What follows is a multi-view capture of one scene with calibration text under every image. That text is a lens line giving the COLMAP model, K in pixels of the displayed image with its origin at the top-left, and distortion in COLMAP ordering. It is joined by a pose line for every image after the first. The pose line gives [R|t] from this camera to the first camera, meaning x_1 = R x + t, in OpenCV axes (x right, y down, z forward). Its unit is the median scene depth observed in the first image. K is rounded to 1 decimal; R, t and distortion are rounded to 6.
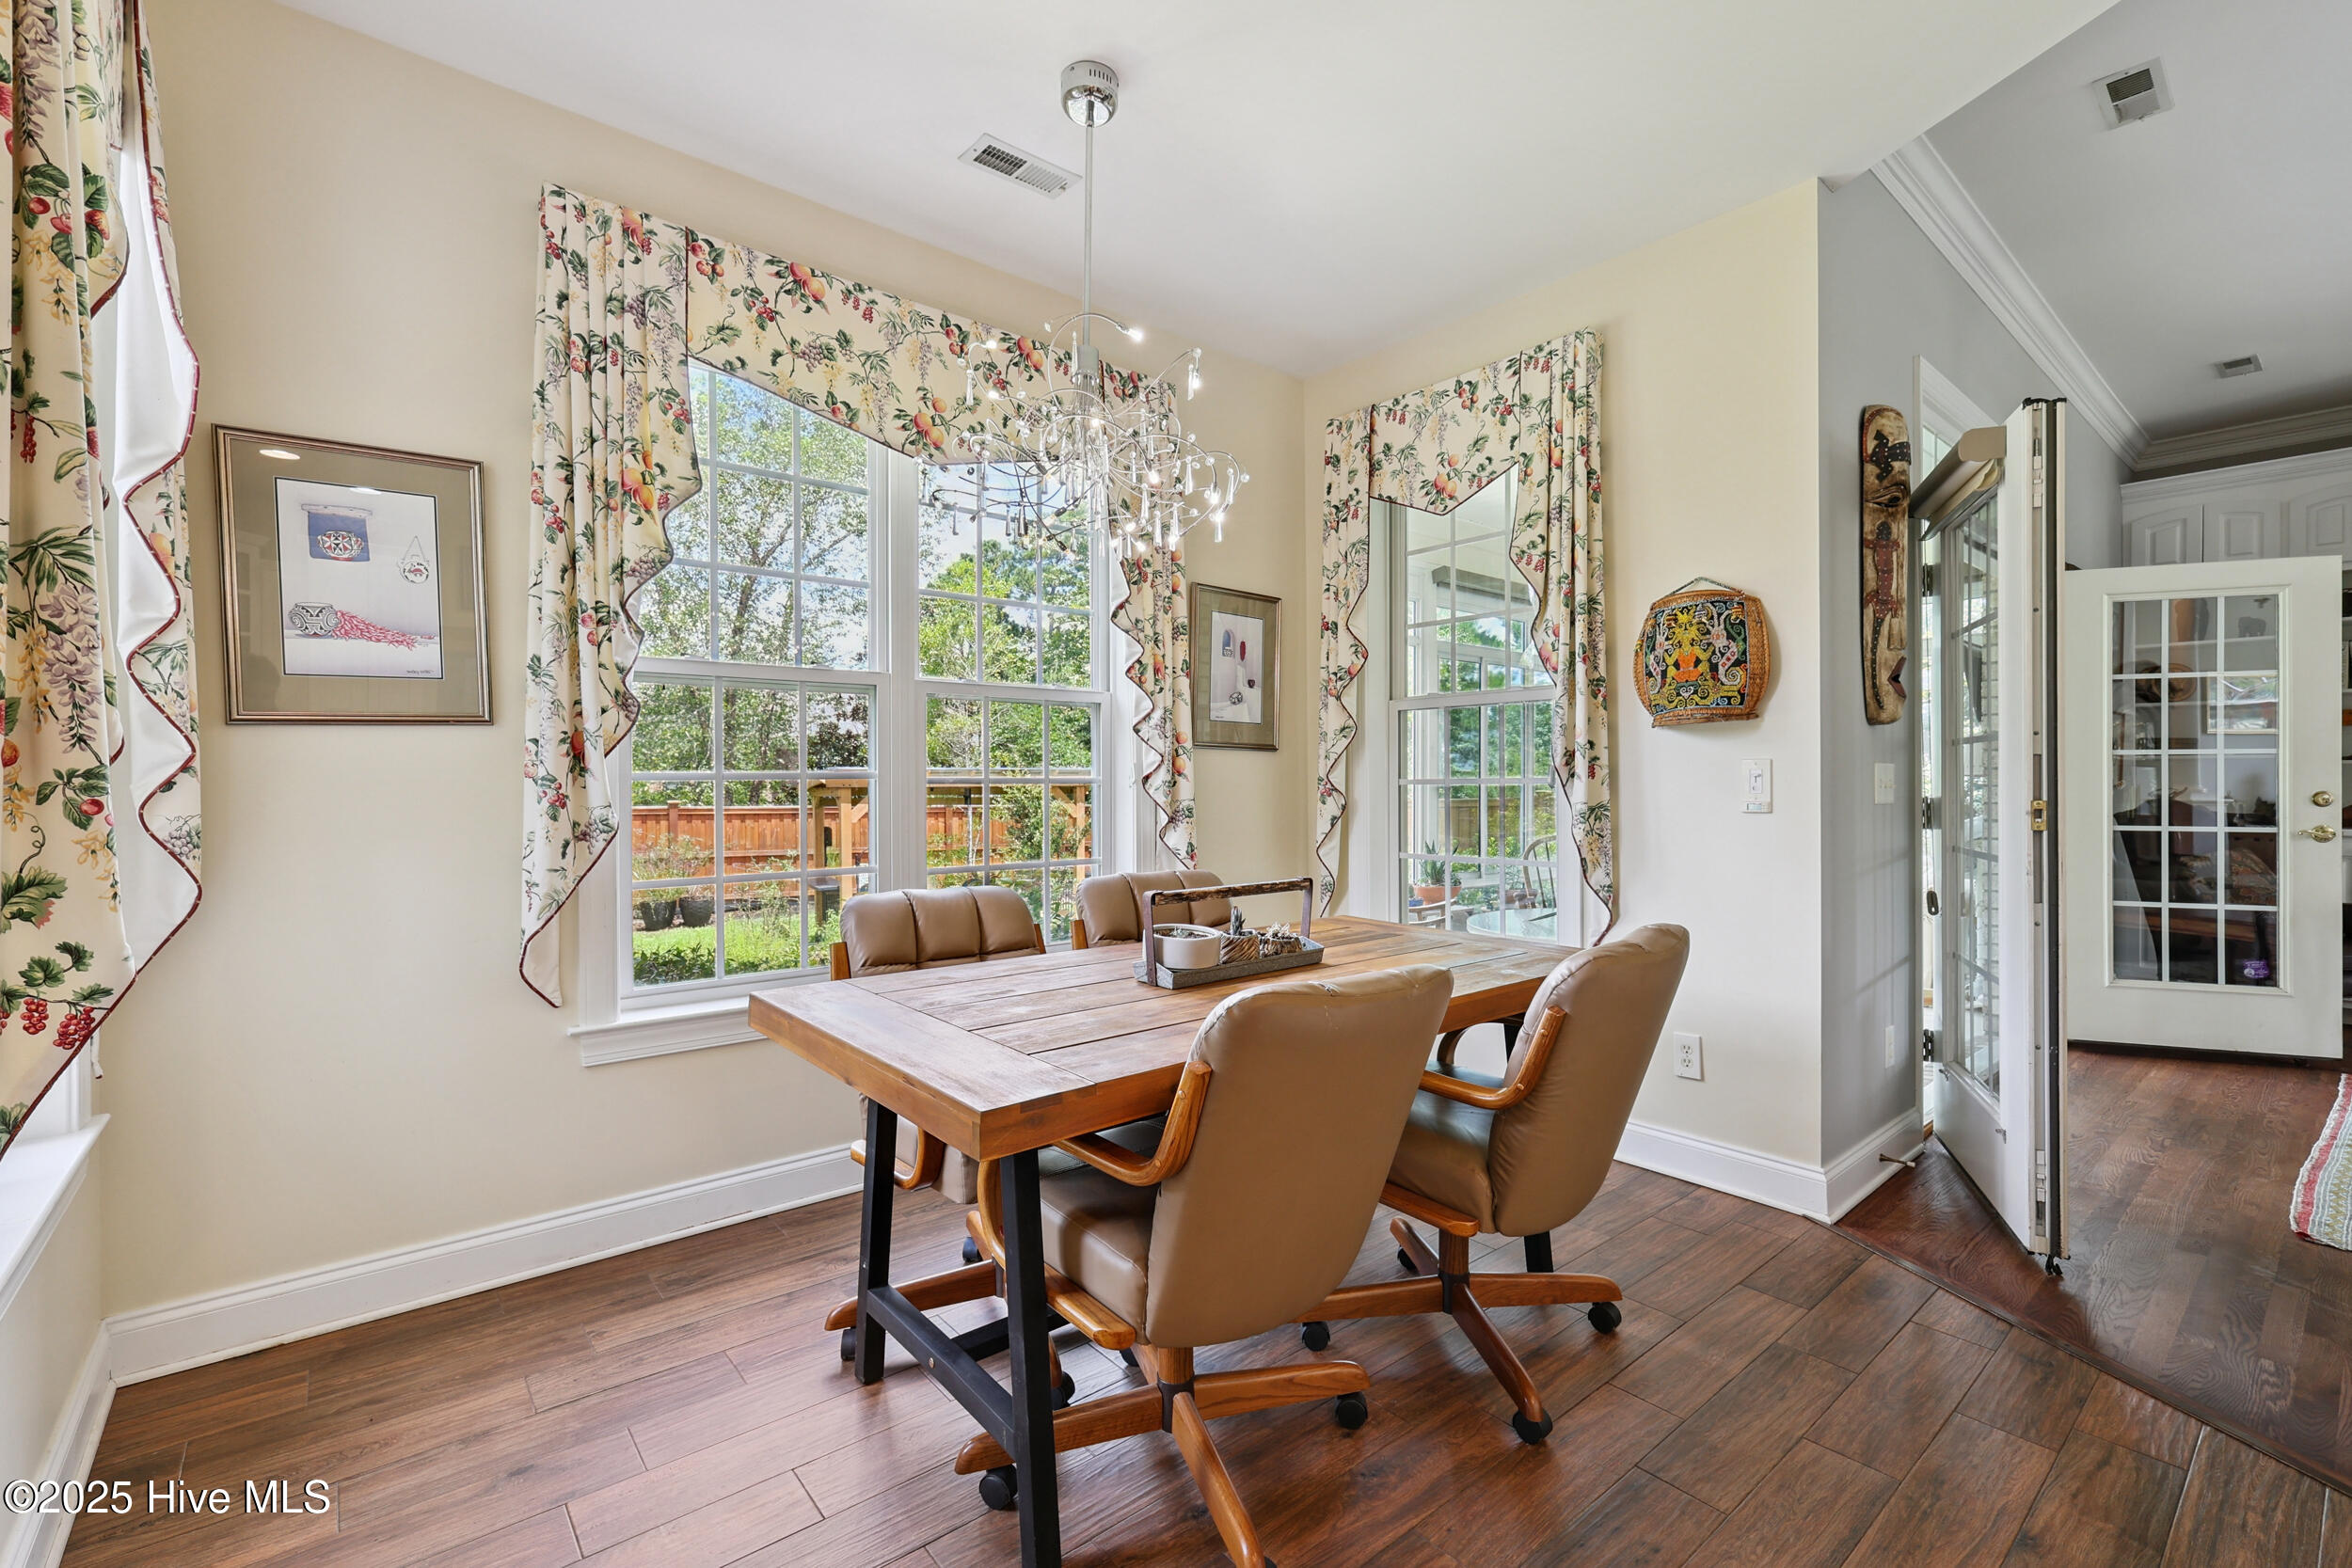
lens RADIAL K [[1022.1, 0, 1183.9], [0, 1022.1, 787.2], [0, 0, 1]] dist [0.002089, 0.000696]
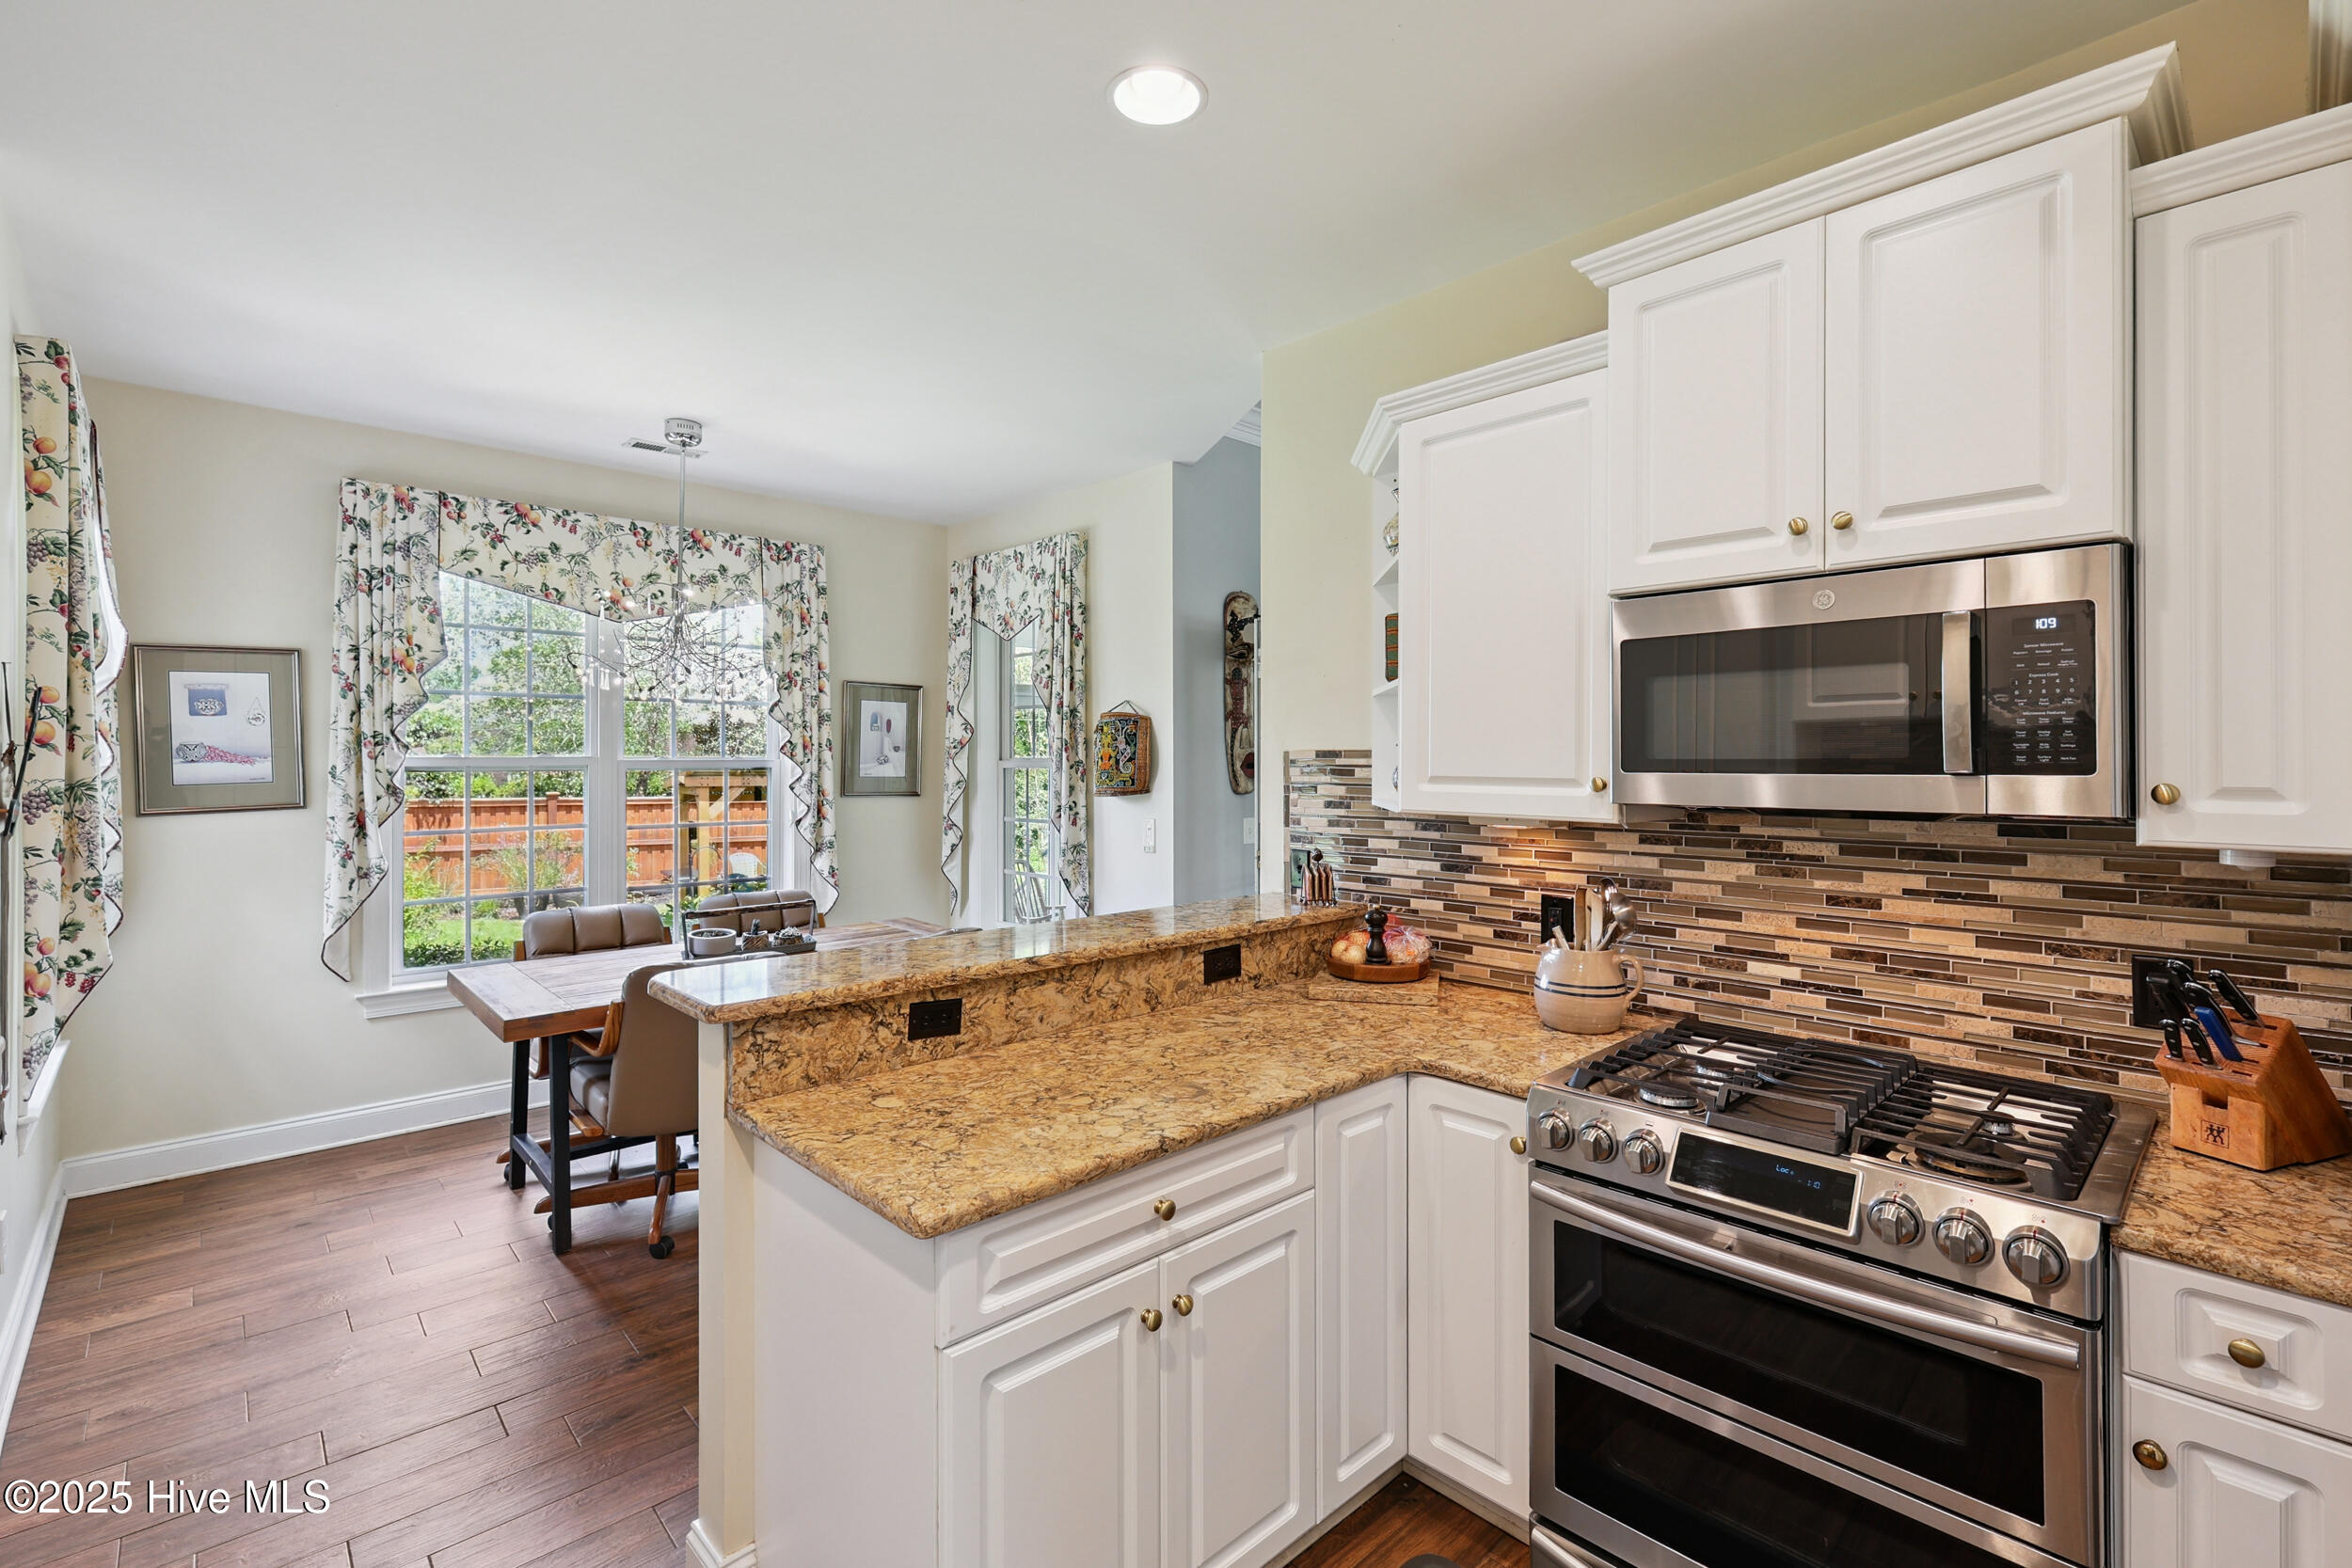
lens RADIAL K [[1049.2, 0, 1188.0], [0, 1049.2, 756.5], [0, 0, 1]] dist [0.002358, 0.000693]
pose [[0.998288, 0.003097, 0.058407, 0.569371], [-0.002668, 0.999969, -0.007411, -0.121740], [-0.058428, 0.007243, 0.998265, -0.683141]]
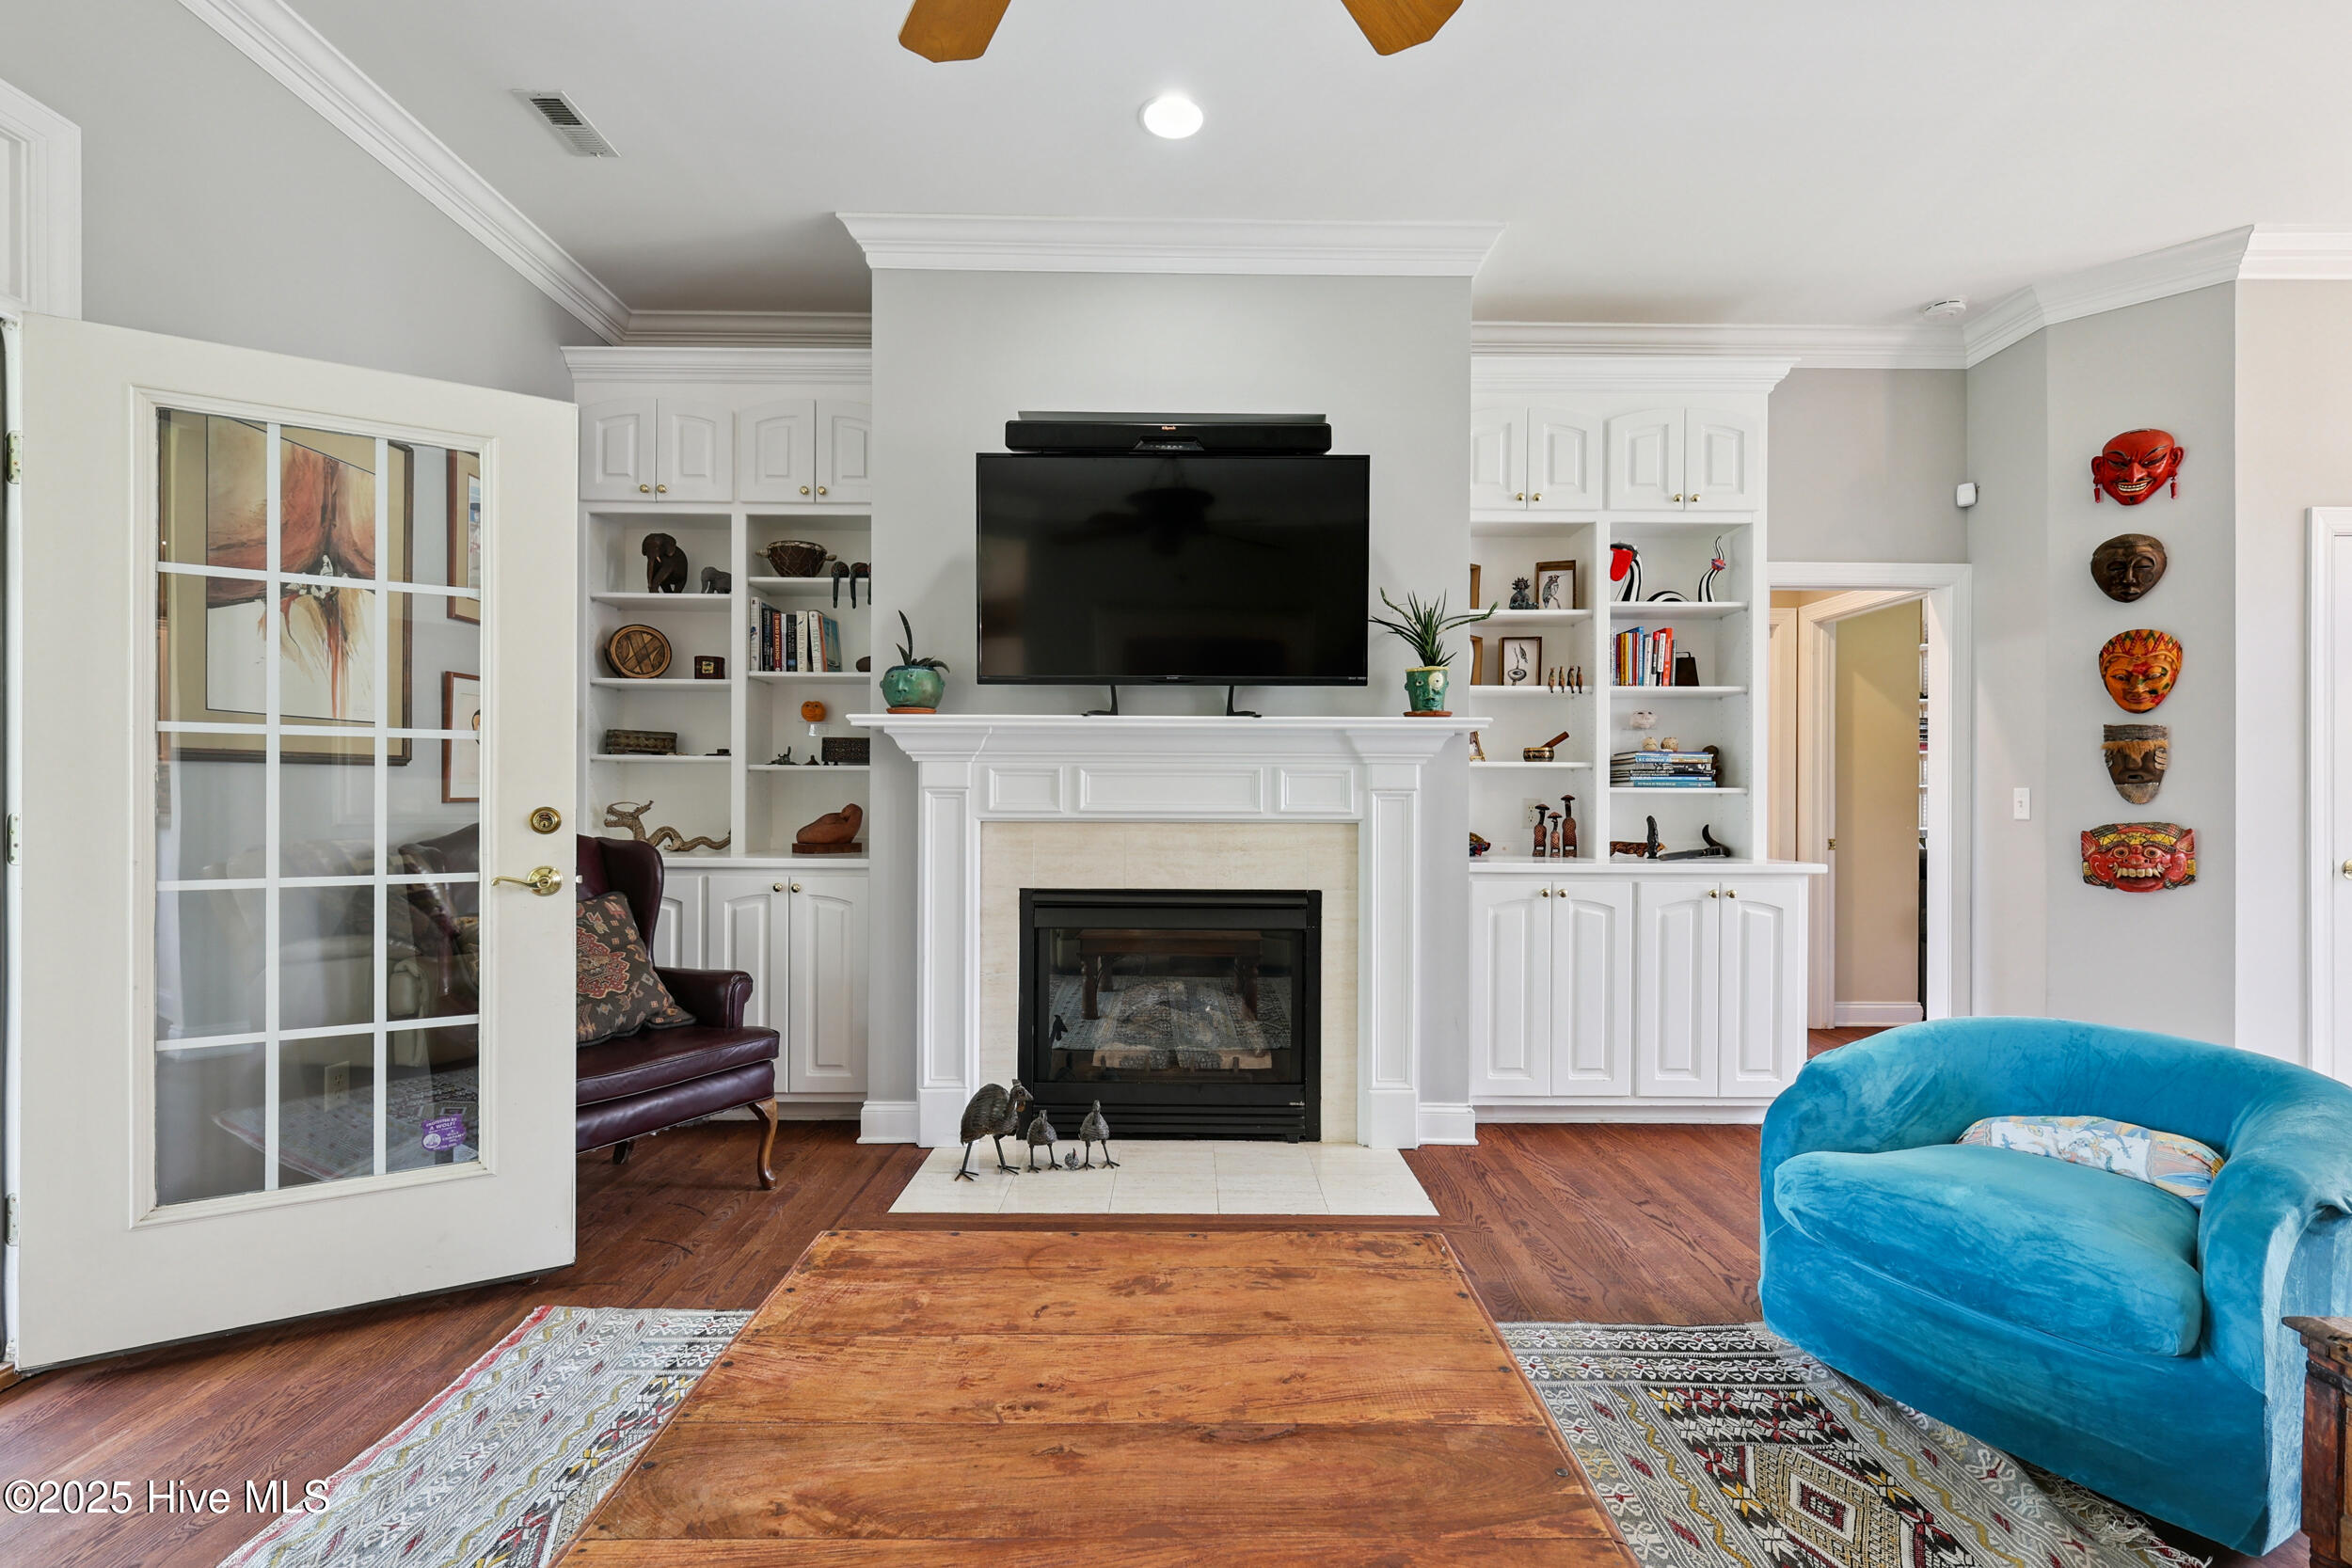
lens RADIAL K [[1024.6, 0, 1186.0], [0, 1024.6, 801.7], [0, 0, 1]] dist [-0.000548, -0.000332]
pose [[0.641817, 0.000165, 0.766857, 1.432274], [-0.001611, 0.999998, 0.001132, -0.000621], [-0.766856, -0.001962, 0.641816, 0.564797]]
